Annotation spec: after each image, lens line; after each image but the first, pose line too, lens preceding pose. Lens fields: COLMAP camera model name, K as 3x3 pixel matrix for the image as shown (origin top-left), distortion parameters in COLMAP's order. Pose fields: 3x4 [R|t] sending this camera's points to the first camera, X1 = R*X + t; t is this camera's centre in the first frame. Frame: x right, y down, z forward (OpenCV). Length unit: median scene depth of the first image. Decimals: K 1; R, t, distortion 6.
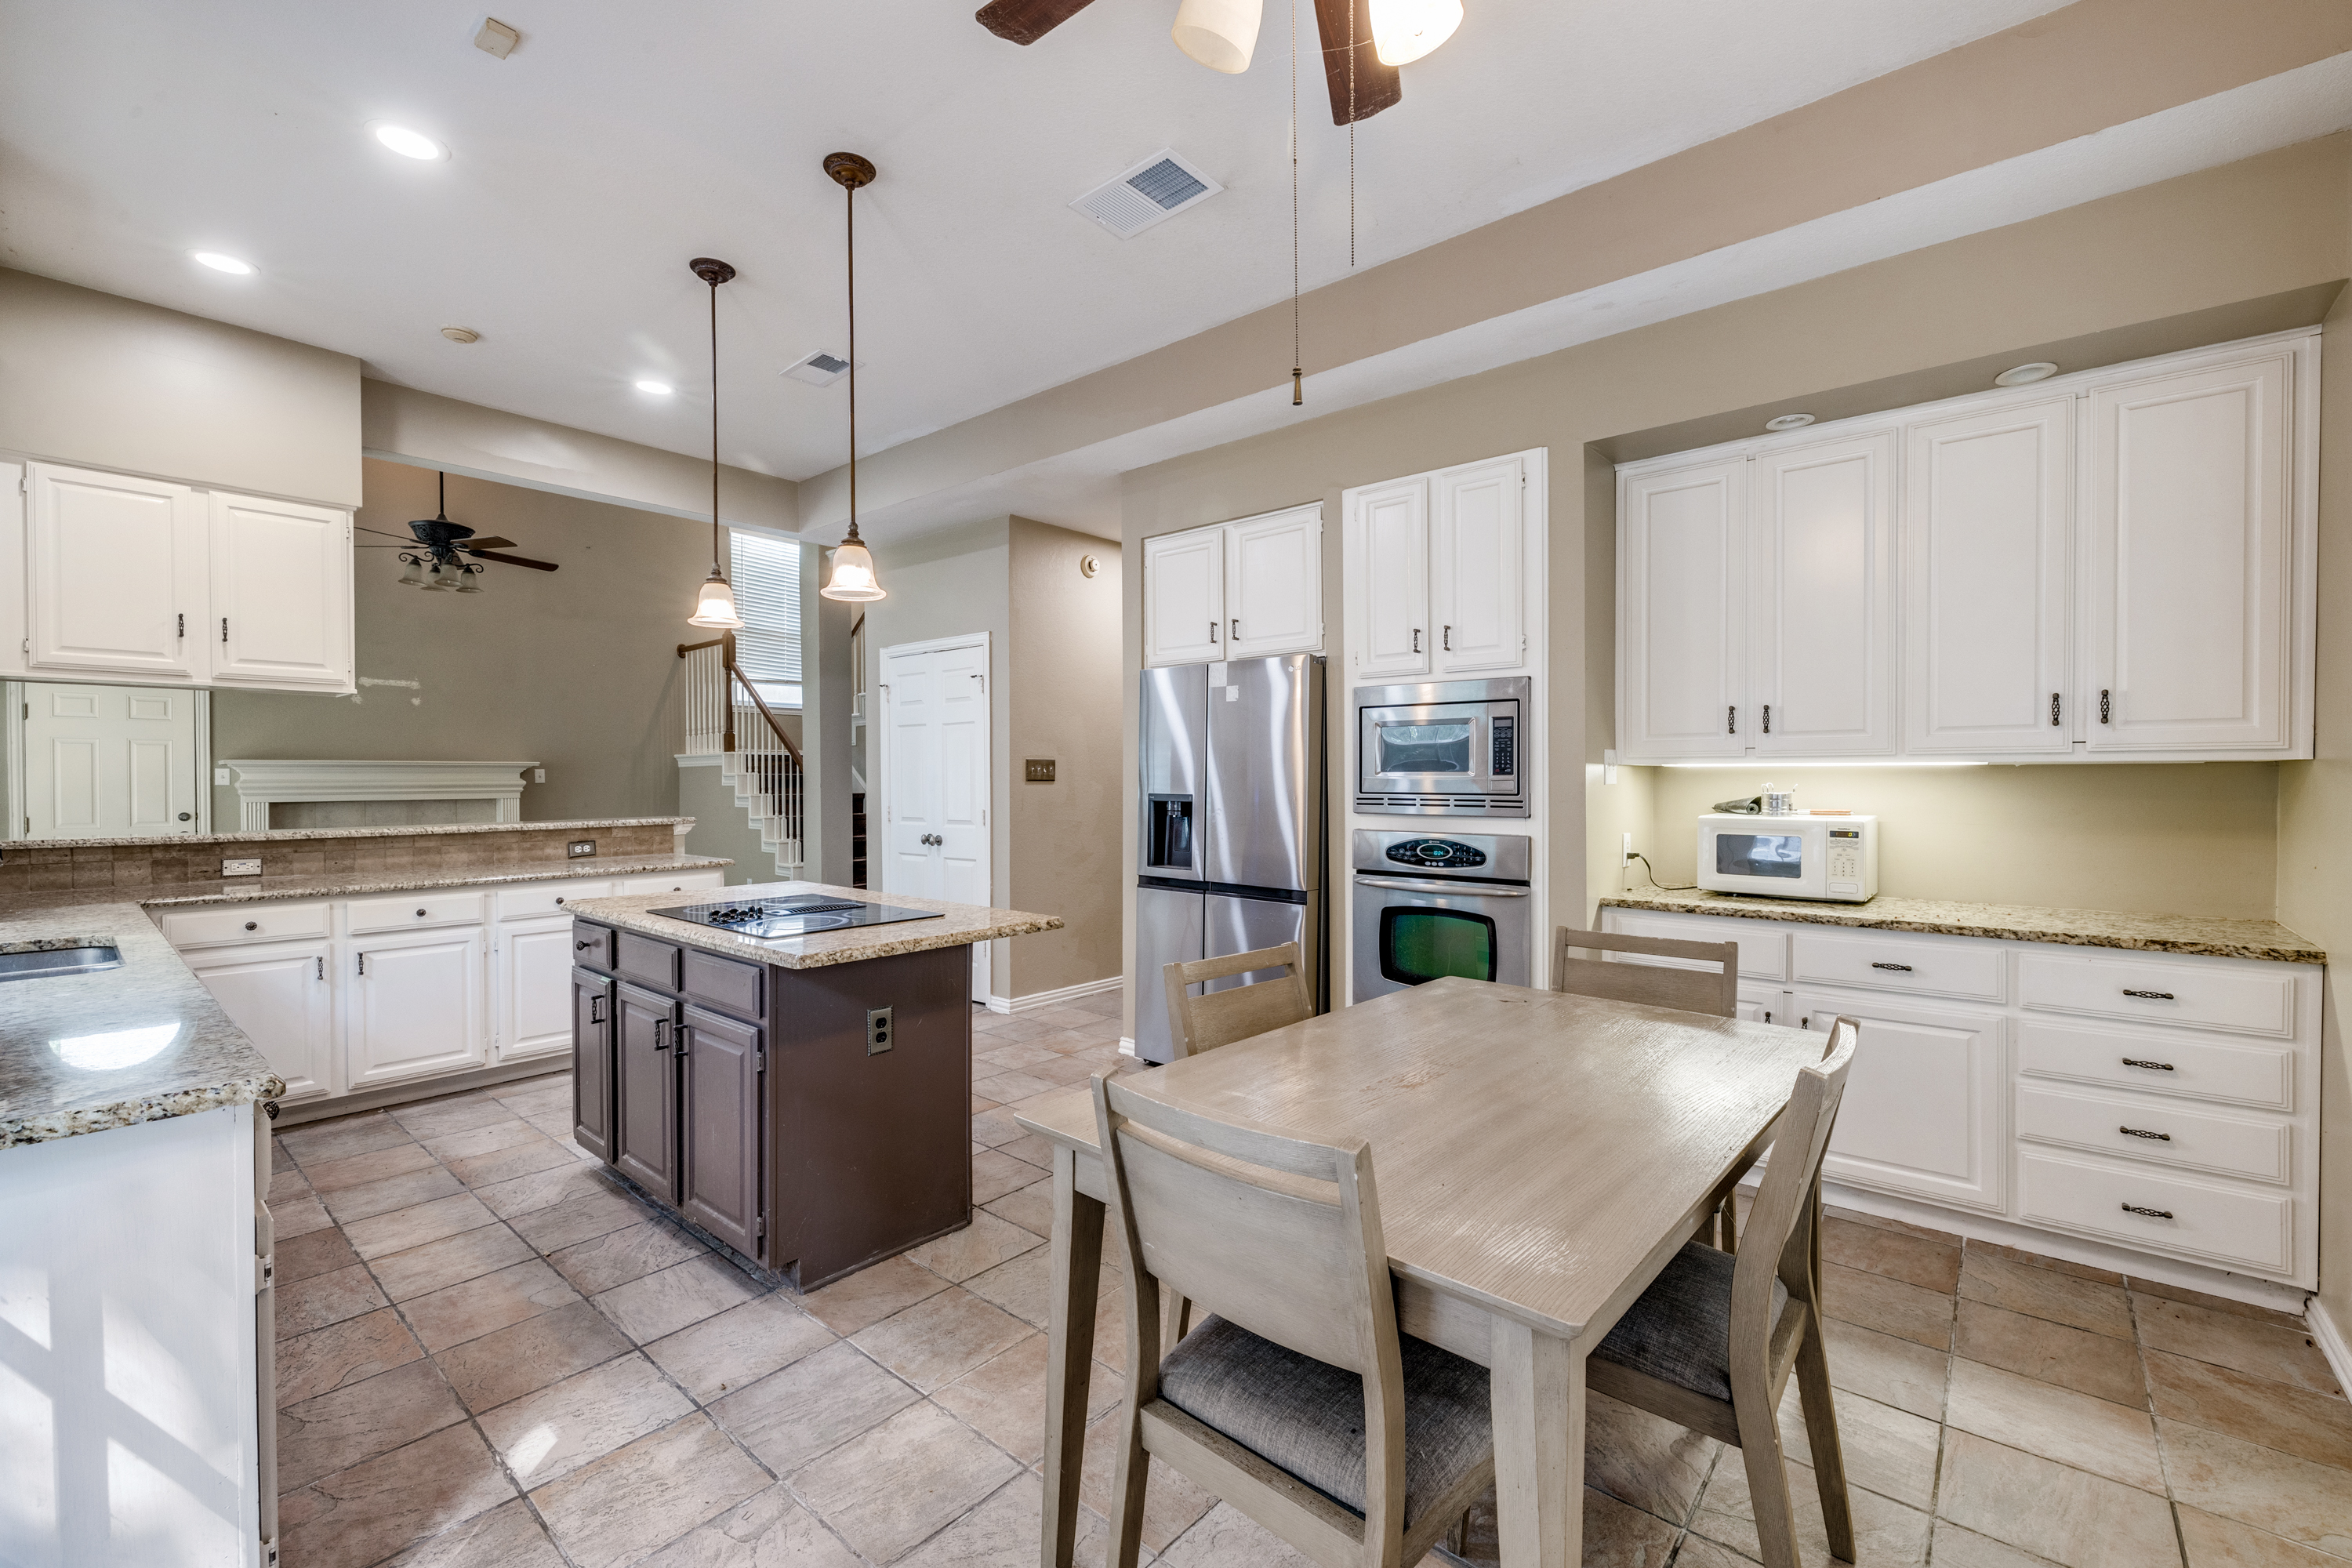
lens RADIAL K [[981.0, 0, 1164.5], [0, 981.0, 786.3], [0, 0, 1]] dist [0.002230, 0.000184]
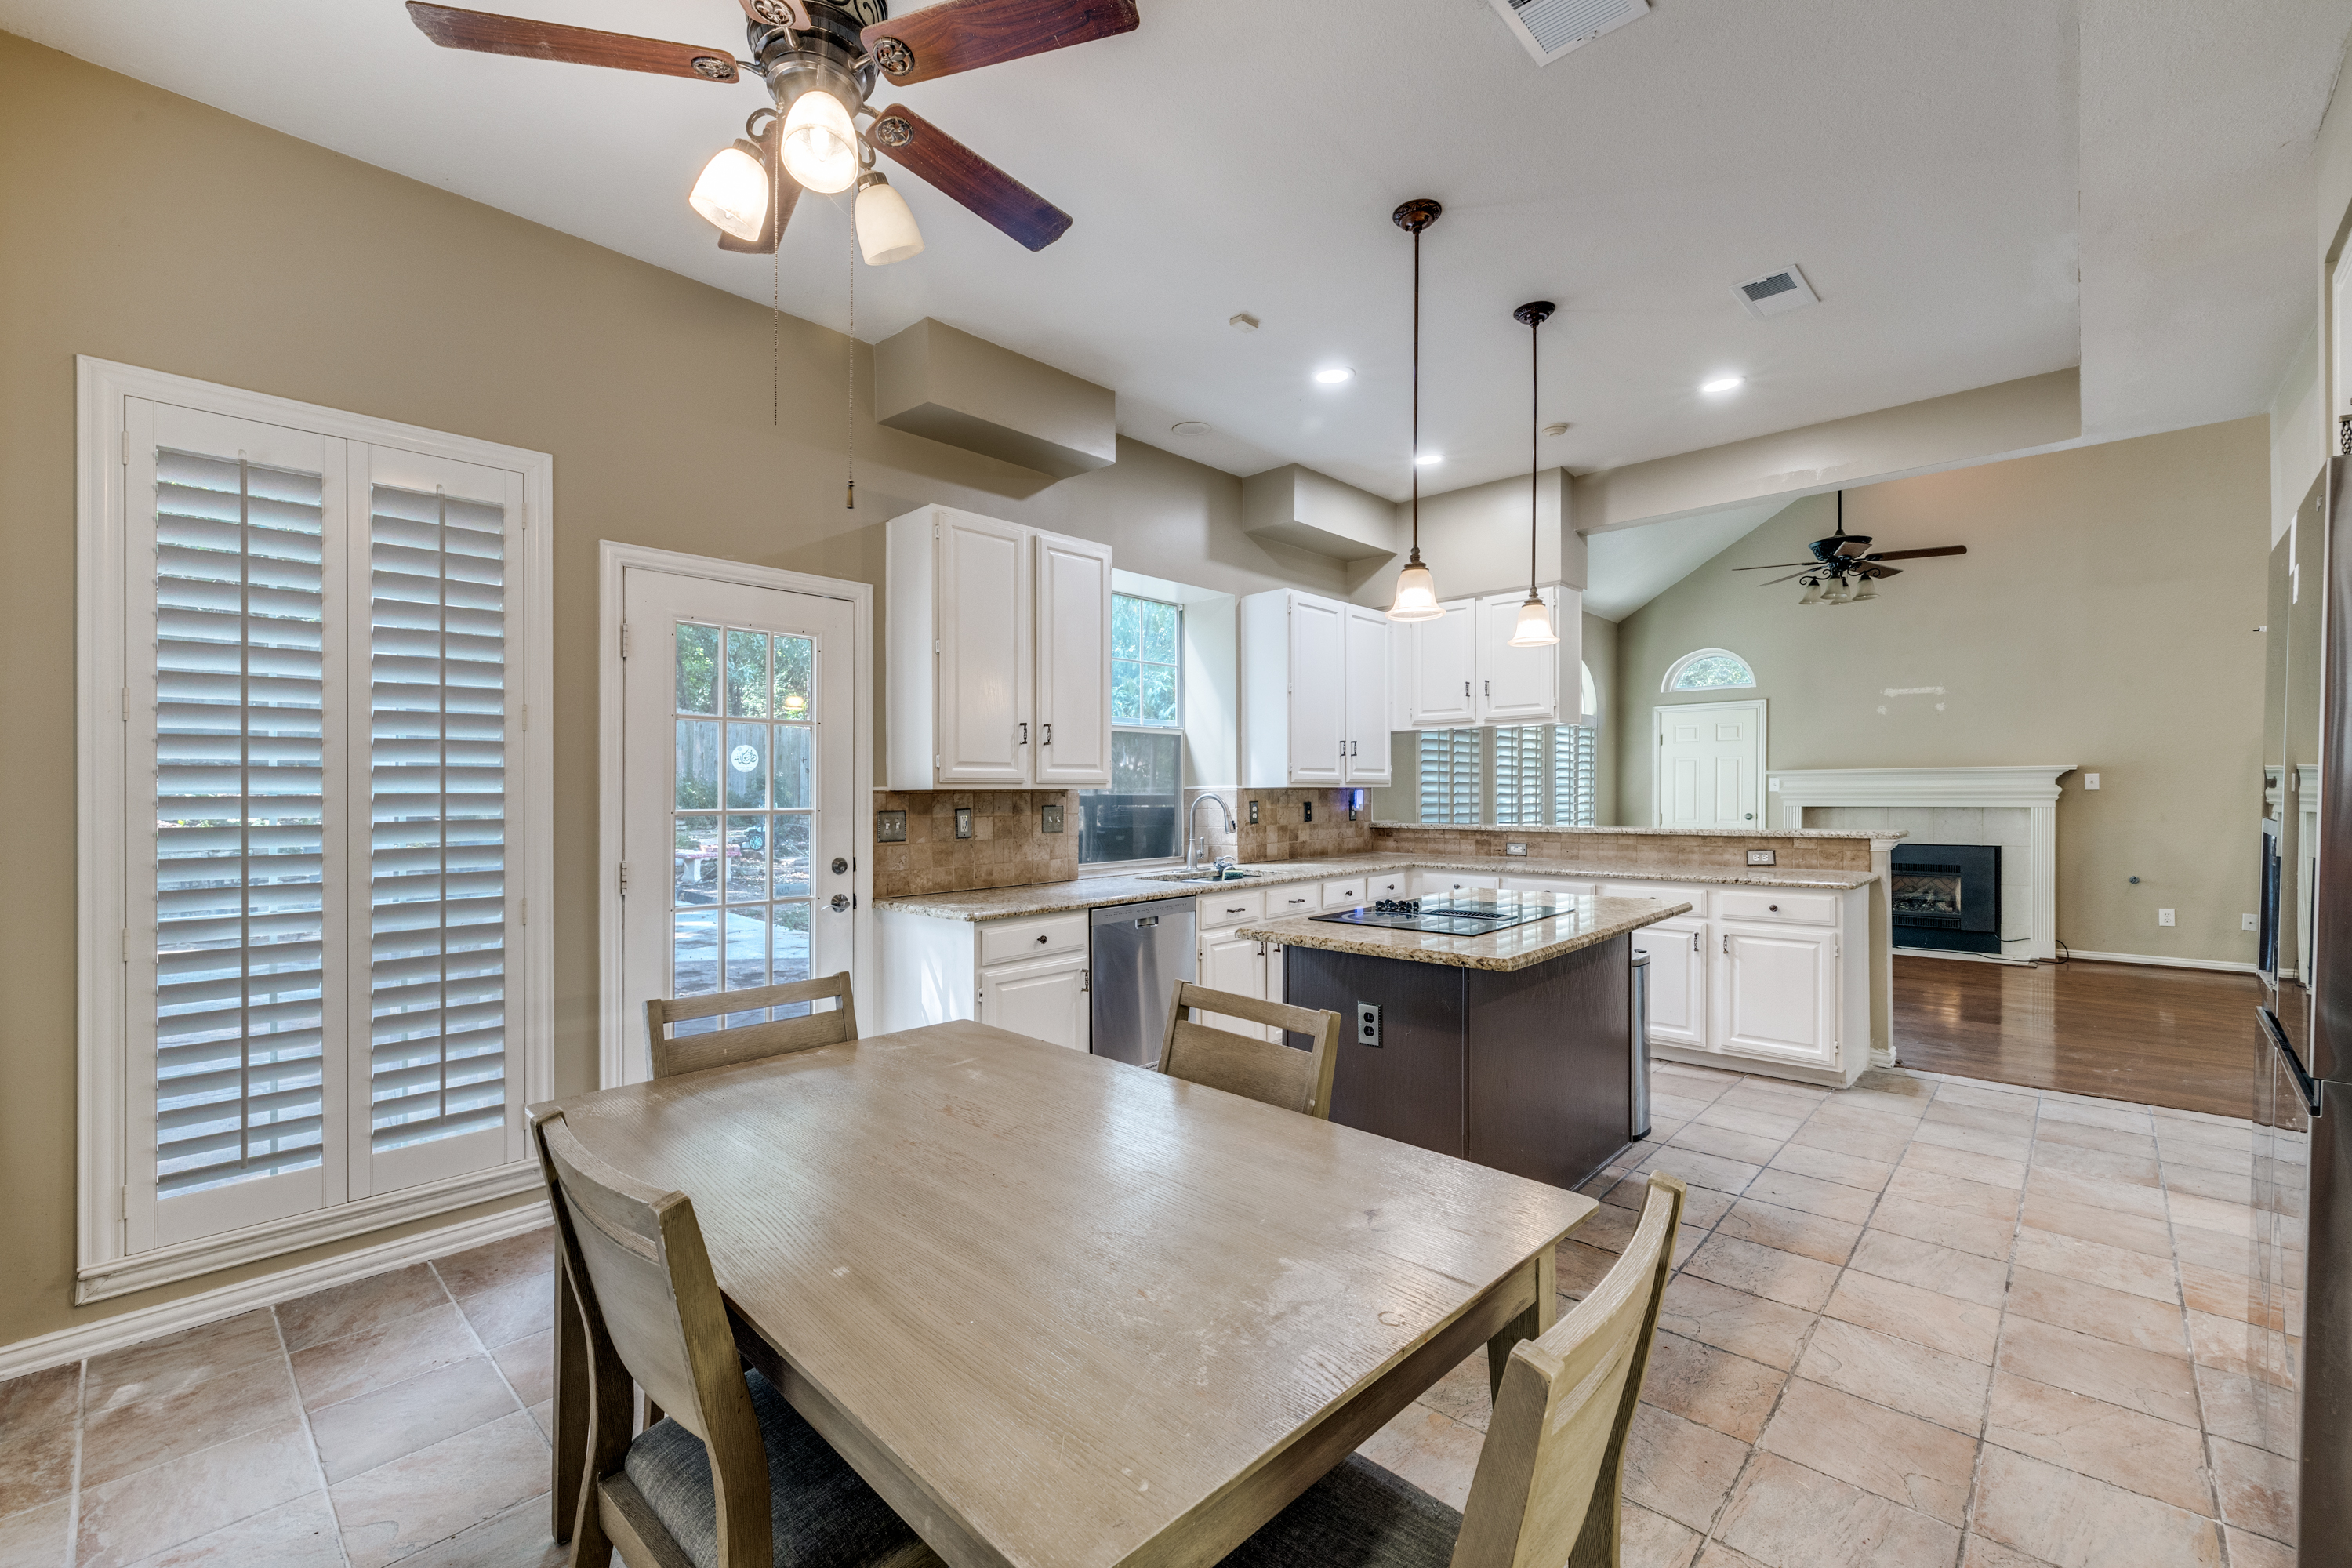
lens RADIAL K [[981.0, 0, 1164.4], [0, 981.0, 790.9], [0, 0, 1]] dist [0.002230, 0.000184]
pose [[-0.041760, 0.004246, -0.999119, 0.438721], [-0.002558, 0.999987, 0.004356, -0.006715], [0.999124, 0.002738, -0.041749, 0.452099]]
